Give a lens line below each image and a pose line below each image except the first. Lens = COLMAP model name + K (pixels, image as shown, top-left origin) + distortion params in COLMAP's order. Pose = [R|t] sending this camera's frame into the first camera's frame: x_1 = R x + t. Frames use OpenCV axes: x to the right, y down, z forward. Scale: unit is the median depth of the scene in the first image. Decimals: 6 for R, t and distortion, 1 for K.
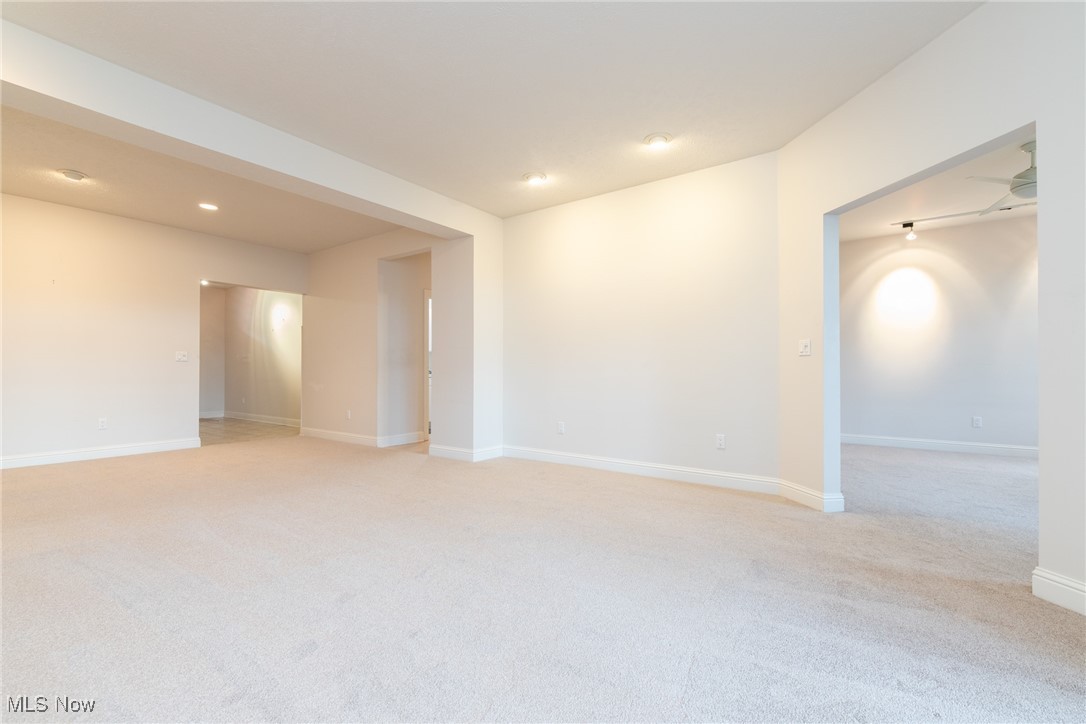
lens RADIAL K [[467.6, 0, 541.8], [0, 467.6, 366.9], [0, 0, 1]] dist [0.000562, -0.000079]
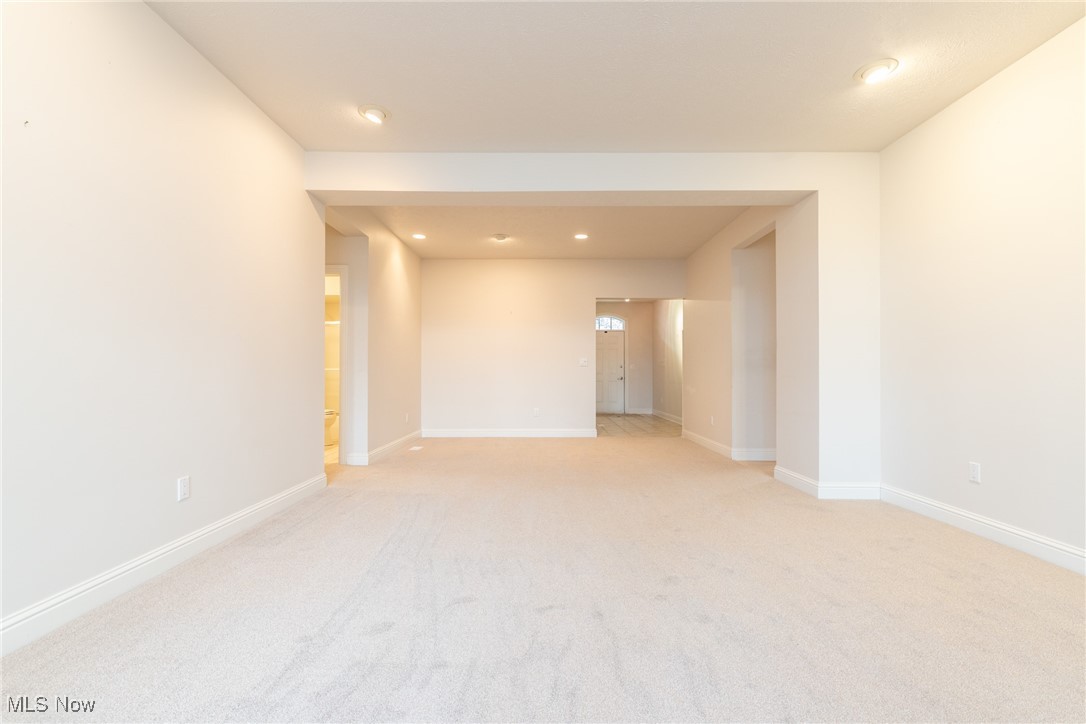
lens RADIAL K [[467.6, 0, 541.8], [0, 467.6, 366.9], [0, 0, 1]] dist [0.000562, -0.000079]
pose [[0.584485, -0.010681, -0.811334, 0.177898], [0.003071, 0.999935, -0.010952, 0.003623], [0.811398, 0.003910, 0.584480, 0.199281]]
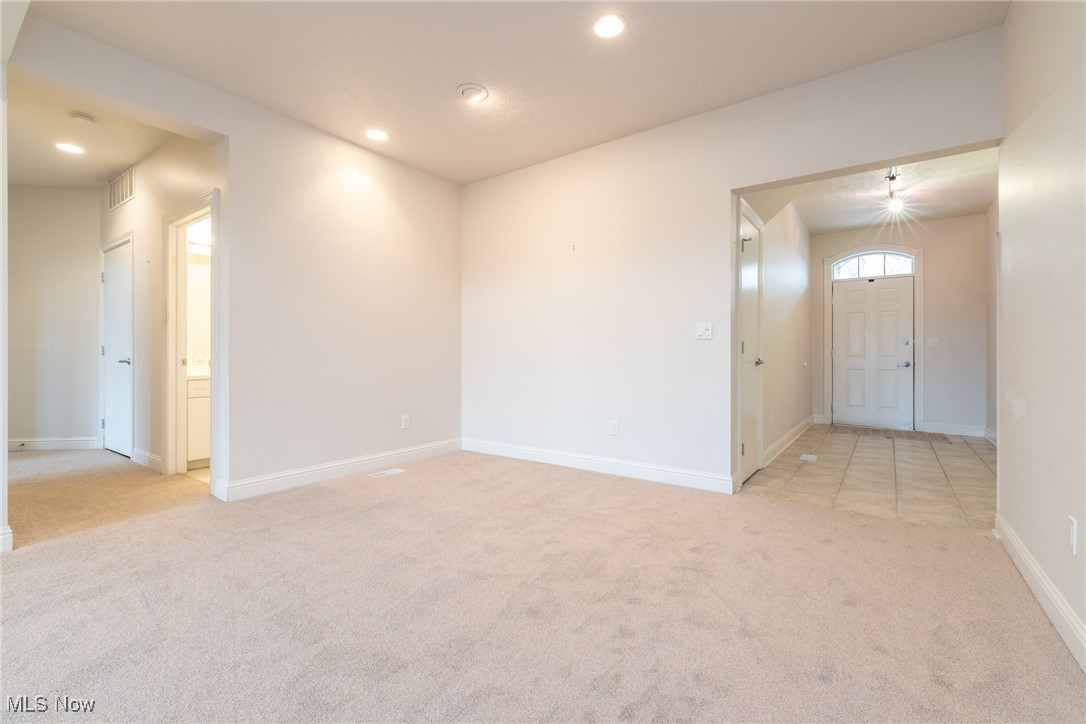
lens RADIAL K [[473.2, 0, 541.2], [0, 473.2, 352.3], [0, 0, 1]] dist [0.007148, -0.000023]
pose [[0.009600, -0.006613, -0.999932, -0.190017], [0.003929, 0.999971, -0.006576, 0.007976], [0.999946, -0.003866, 0.009626, 0.836652]]
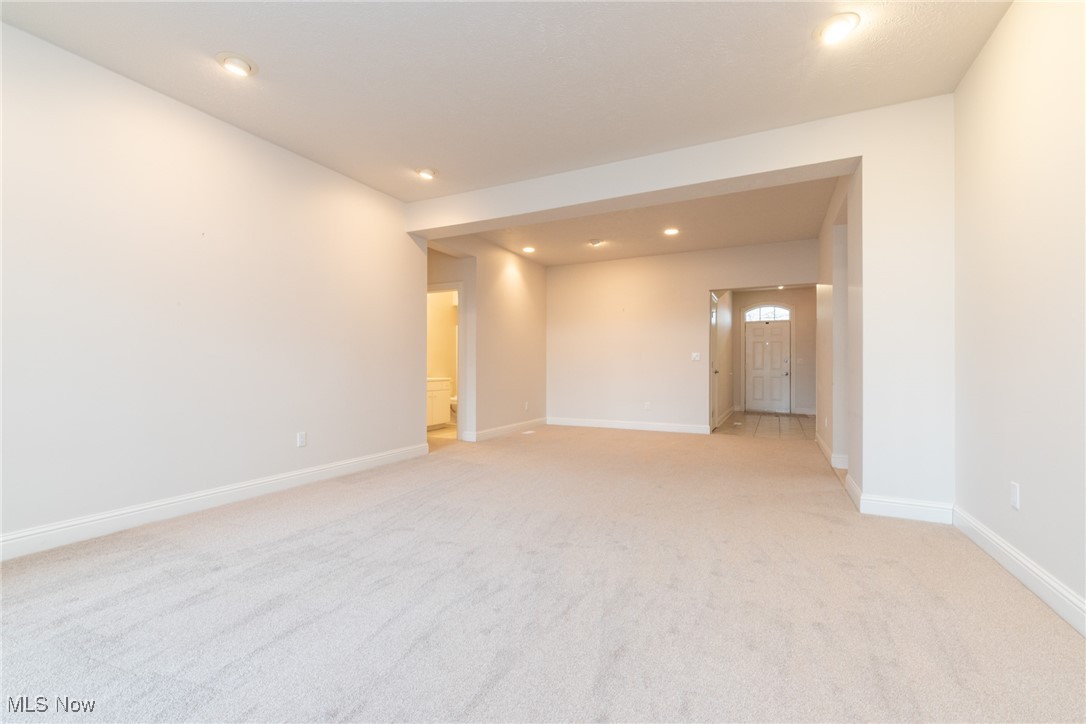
lens RADIAL K [[463.4, 0, 535.0], [0, 463.4, 361.2], [0, 0, 1]] dist [0.000515, 0.000169]
pose [[0.160355, -0.014080, -0.986959, 0.366116], [0.002200, 0.999901, -0.013907, 0.005725], [0.987057, 0.000058, 0.160370, 0.419792]]
